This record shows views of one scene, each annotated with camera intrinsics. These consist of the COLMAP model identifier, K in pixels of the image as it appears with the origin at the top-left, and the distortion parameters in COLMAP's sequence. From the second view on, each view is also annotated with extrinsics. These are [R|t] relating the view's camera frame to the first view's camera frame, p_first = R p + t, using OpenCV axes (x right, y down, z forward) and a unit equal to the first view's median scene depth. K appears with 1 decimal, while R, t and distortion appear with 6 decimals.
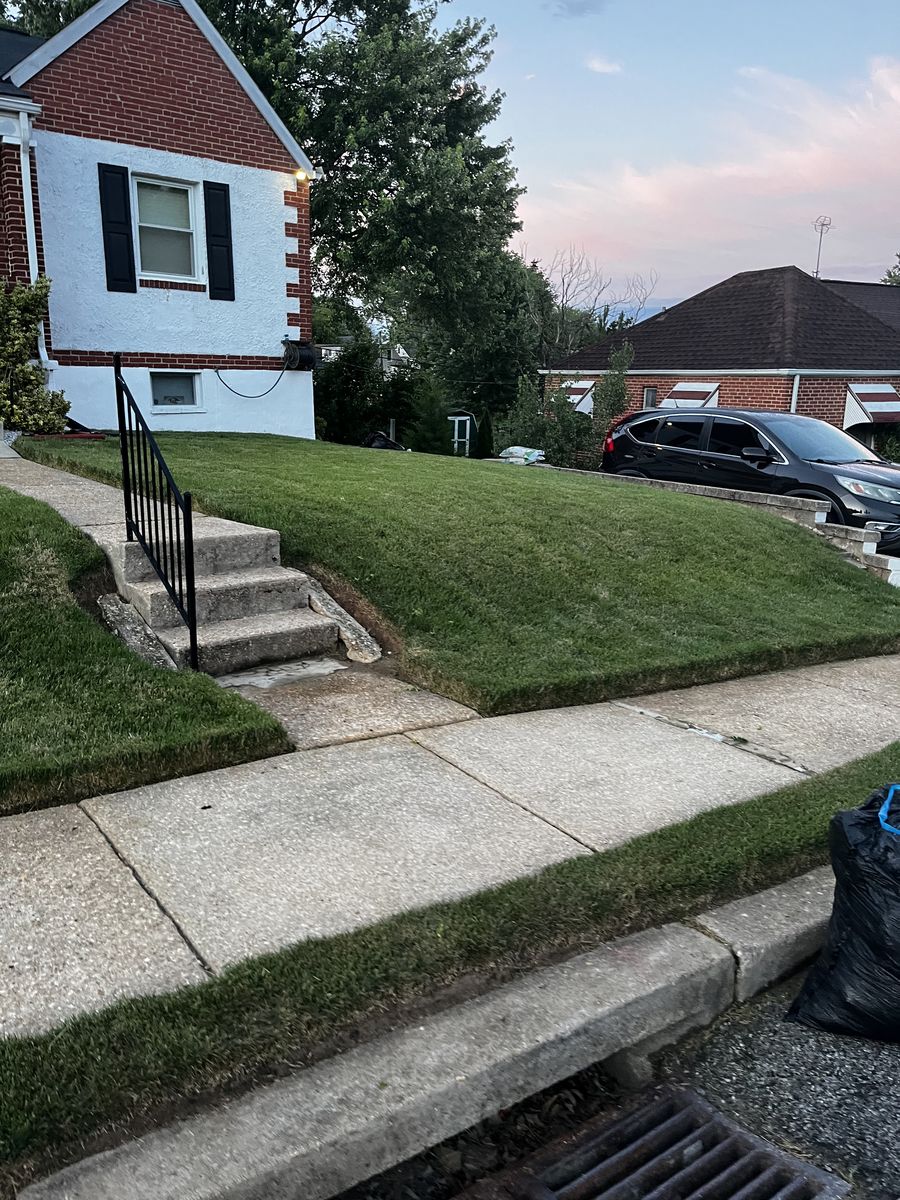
lens RADIAL K [[905.9, 0, 461.9], [0, 905.9, 609.8], [0, 0, 1]] dist [0.057648, -0.087074]
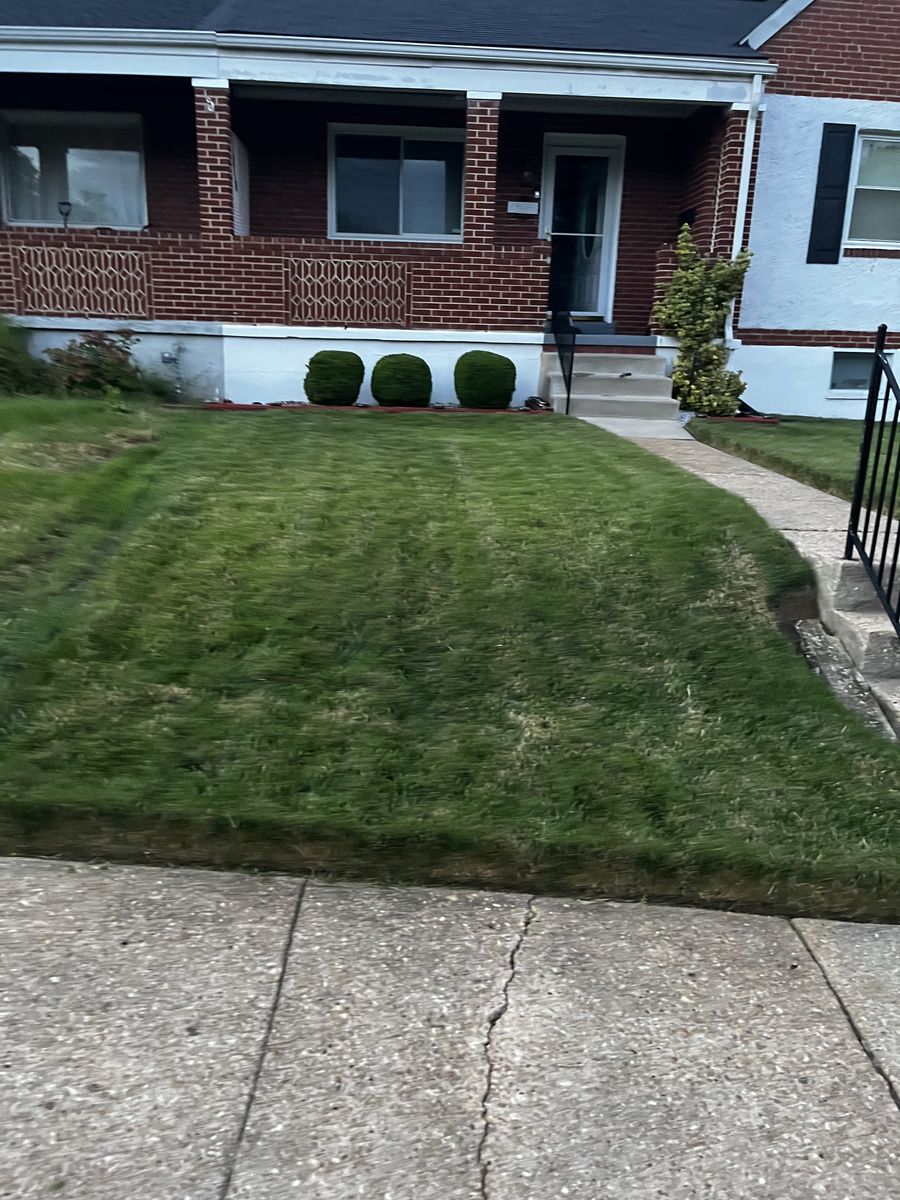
lens RADIAL K [[905.9, 0, 443.7], [0, 905.9, 607.6], [0, 0, 1]] dist [0.057648, -0.087074]
pose [[0.785233, 0.176951, -0.593378, -0.076491], [-0.167034, 0.983305, 0.072190, -0.015392], [0.596245, 0.042429, 0.801680, 0.066868]]
